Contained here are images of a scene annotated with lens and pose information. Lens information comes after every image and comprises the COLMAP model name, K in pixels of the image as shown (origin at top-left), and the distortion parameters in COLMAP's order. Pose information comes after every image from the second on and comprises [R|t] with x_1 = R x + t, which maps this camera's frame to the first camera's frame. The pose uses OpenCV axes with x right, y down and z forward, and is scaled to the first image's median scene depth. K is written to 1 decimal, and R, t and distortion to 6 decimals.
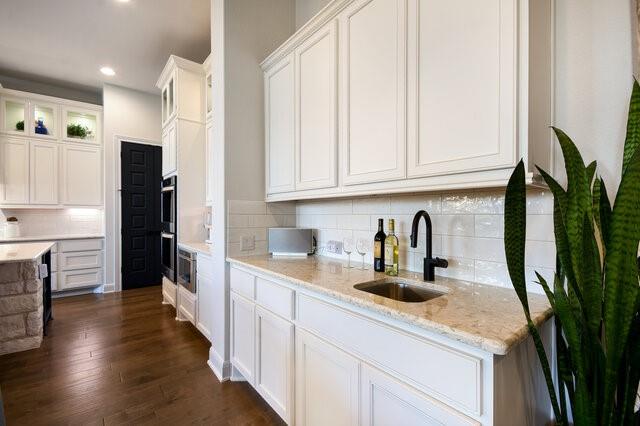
lens RADIAL K [[287.9, 0, 320.0], [0, 287.9, 213.0], [0, 0, 1]] dist [0.001127, -0.000450]
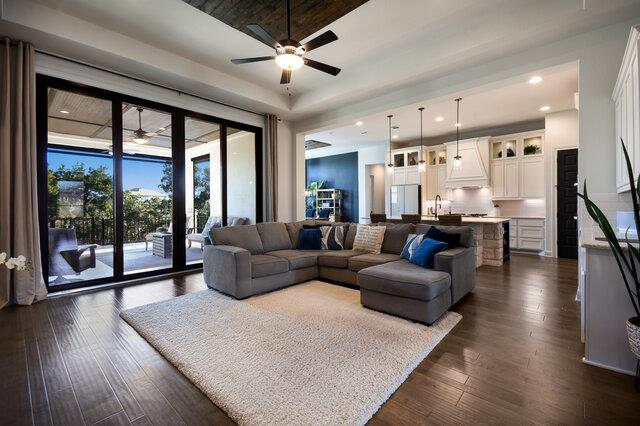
lens RADIAL K [[279.0, 0, 322.7], [0, 279.0, 206.3], [0, 0, 1]] dist [0.001588, -0.000120]
pose [[0.144041, 0.005236, -0.989558, 0.527194], [0.007444, 0.999952, 0.006374, 0.003599], [0.989544, -0.008285, 0.143995, -0.351090]]
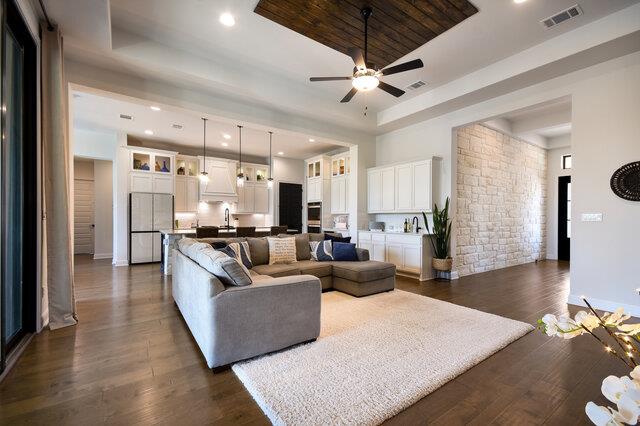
lens RADIAL K [[276.8, 0, 319.2], [0, 276.8, 227.7], [0, 0, 1]] dist [0.013218, -0.000105]
pose [[0.997704, 0.006743, -0.067391, -0.276277], [-0.003913, 0.999109, 0.042027, -0.003627], [0.067614, -0.041667, 0.996841, -1.102233]]
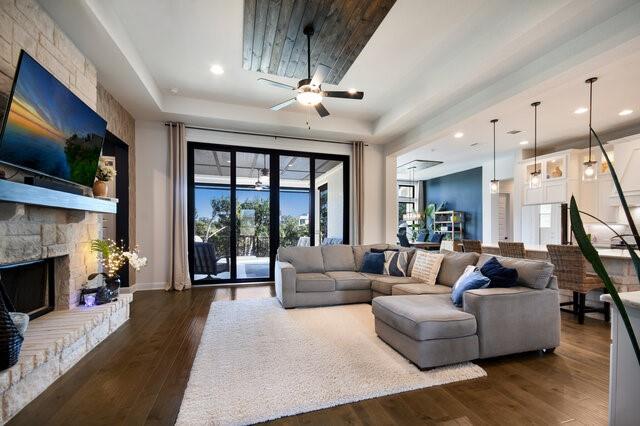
lens RADIAL K [[276.8, 0, 319.2], [0, 276.8, 227.7], [0, 0, 1]] dist [0.013218, -0.000105]
pose [[-0.389948, -0.001905, -0.920835, 0.516724], [-0.003275, 0.999994, -0.000682, 0.002540], [0.920831, 0.002750, -0.389952, 0.002965]]
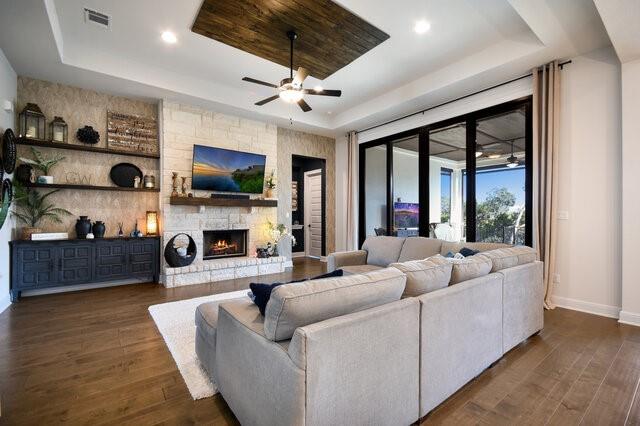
lens RADIAL K [[275.7, 0, 323.0], [0, 275.7, 210.8], [0, 0, 1]] dist [0.013533, -0.000106]
pose [[-0.999707, 0.000789, 0.024211, -0.301128], [0.000423, 0.999886, -0.015122, 0.002367], [-0.024220, -0.015107, -0.999593, 0.510909]]
